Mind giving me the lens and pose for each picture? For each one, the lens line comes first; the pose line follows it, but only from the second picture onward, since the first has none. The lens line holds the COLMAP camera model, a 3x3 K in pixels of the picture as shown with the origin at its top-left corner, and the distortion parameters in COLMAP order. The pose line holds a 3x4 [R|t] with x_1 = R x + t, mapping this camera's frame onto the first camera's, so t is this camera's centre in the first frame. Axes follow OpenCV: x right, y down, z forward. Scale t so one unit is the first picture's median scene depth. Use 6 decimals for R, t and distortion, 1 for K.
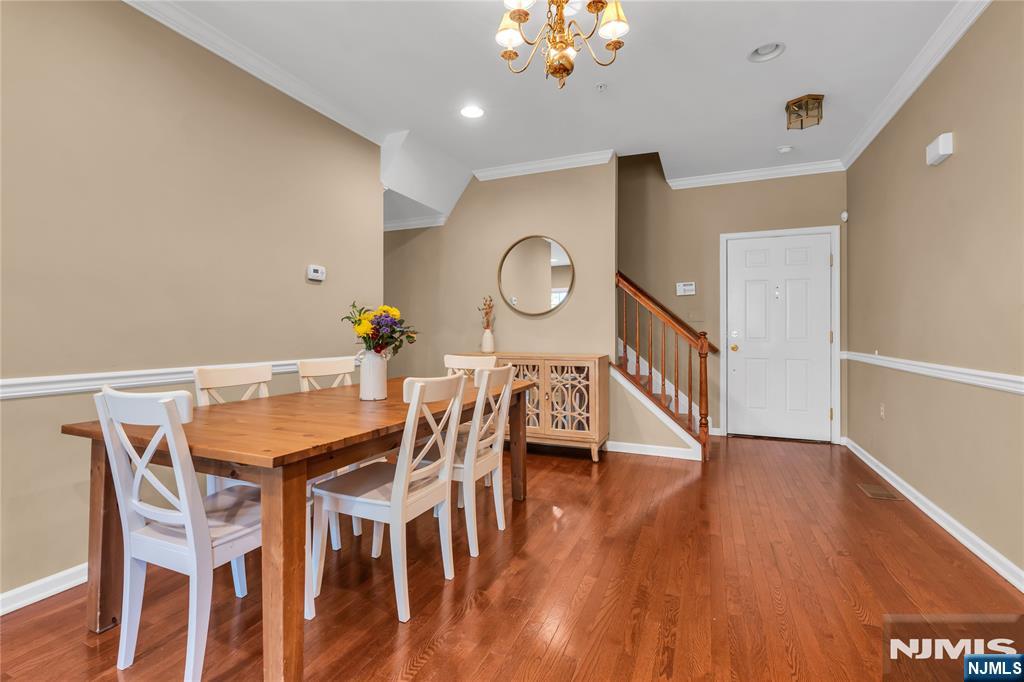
lens RADIAL K [[463.0, 0, 509.9], [0, 463.0, 336.7], [0, 0, 1]] dist [-0.002553, 0.000179]
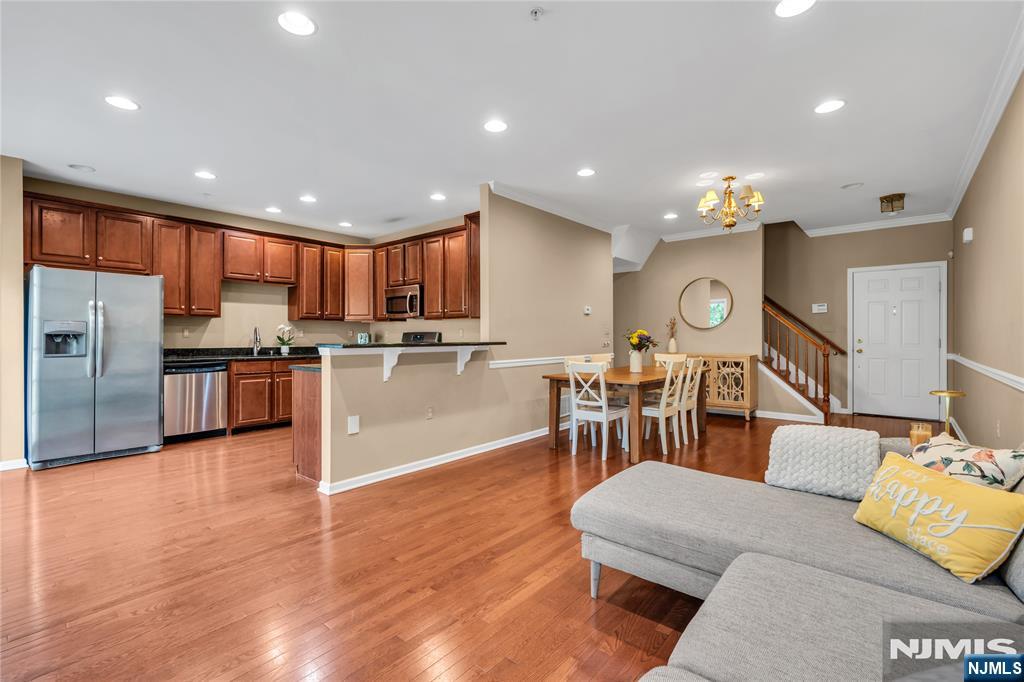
lens RADIAL K [[463.0, 0, 509.9], [0, 463.0, 336.7], [0, 0, 1]] dist [-0.002553, 0.000179]
pose [[0.956348, -0.001864, -0.292224, -0.129966], [0.000718, 0.999992, -0.004028, -0.016010], [0.292229, 0.003643, 0.956341, -0.747410]]
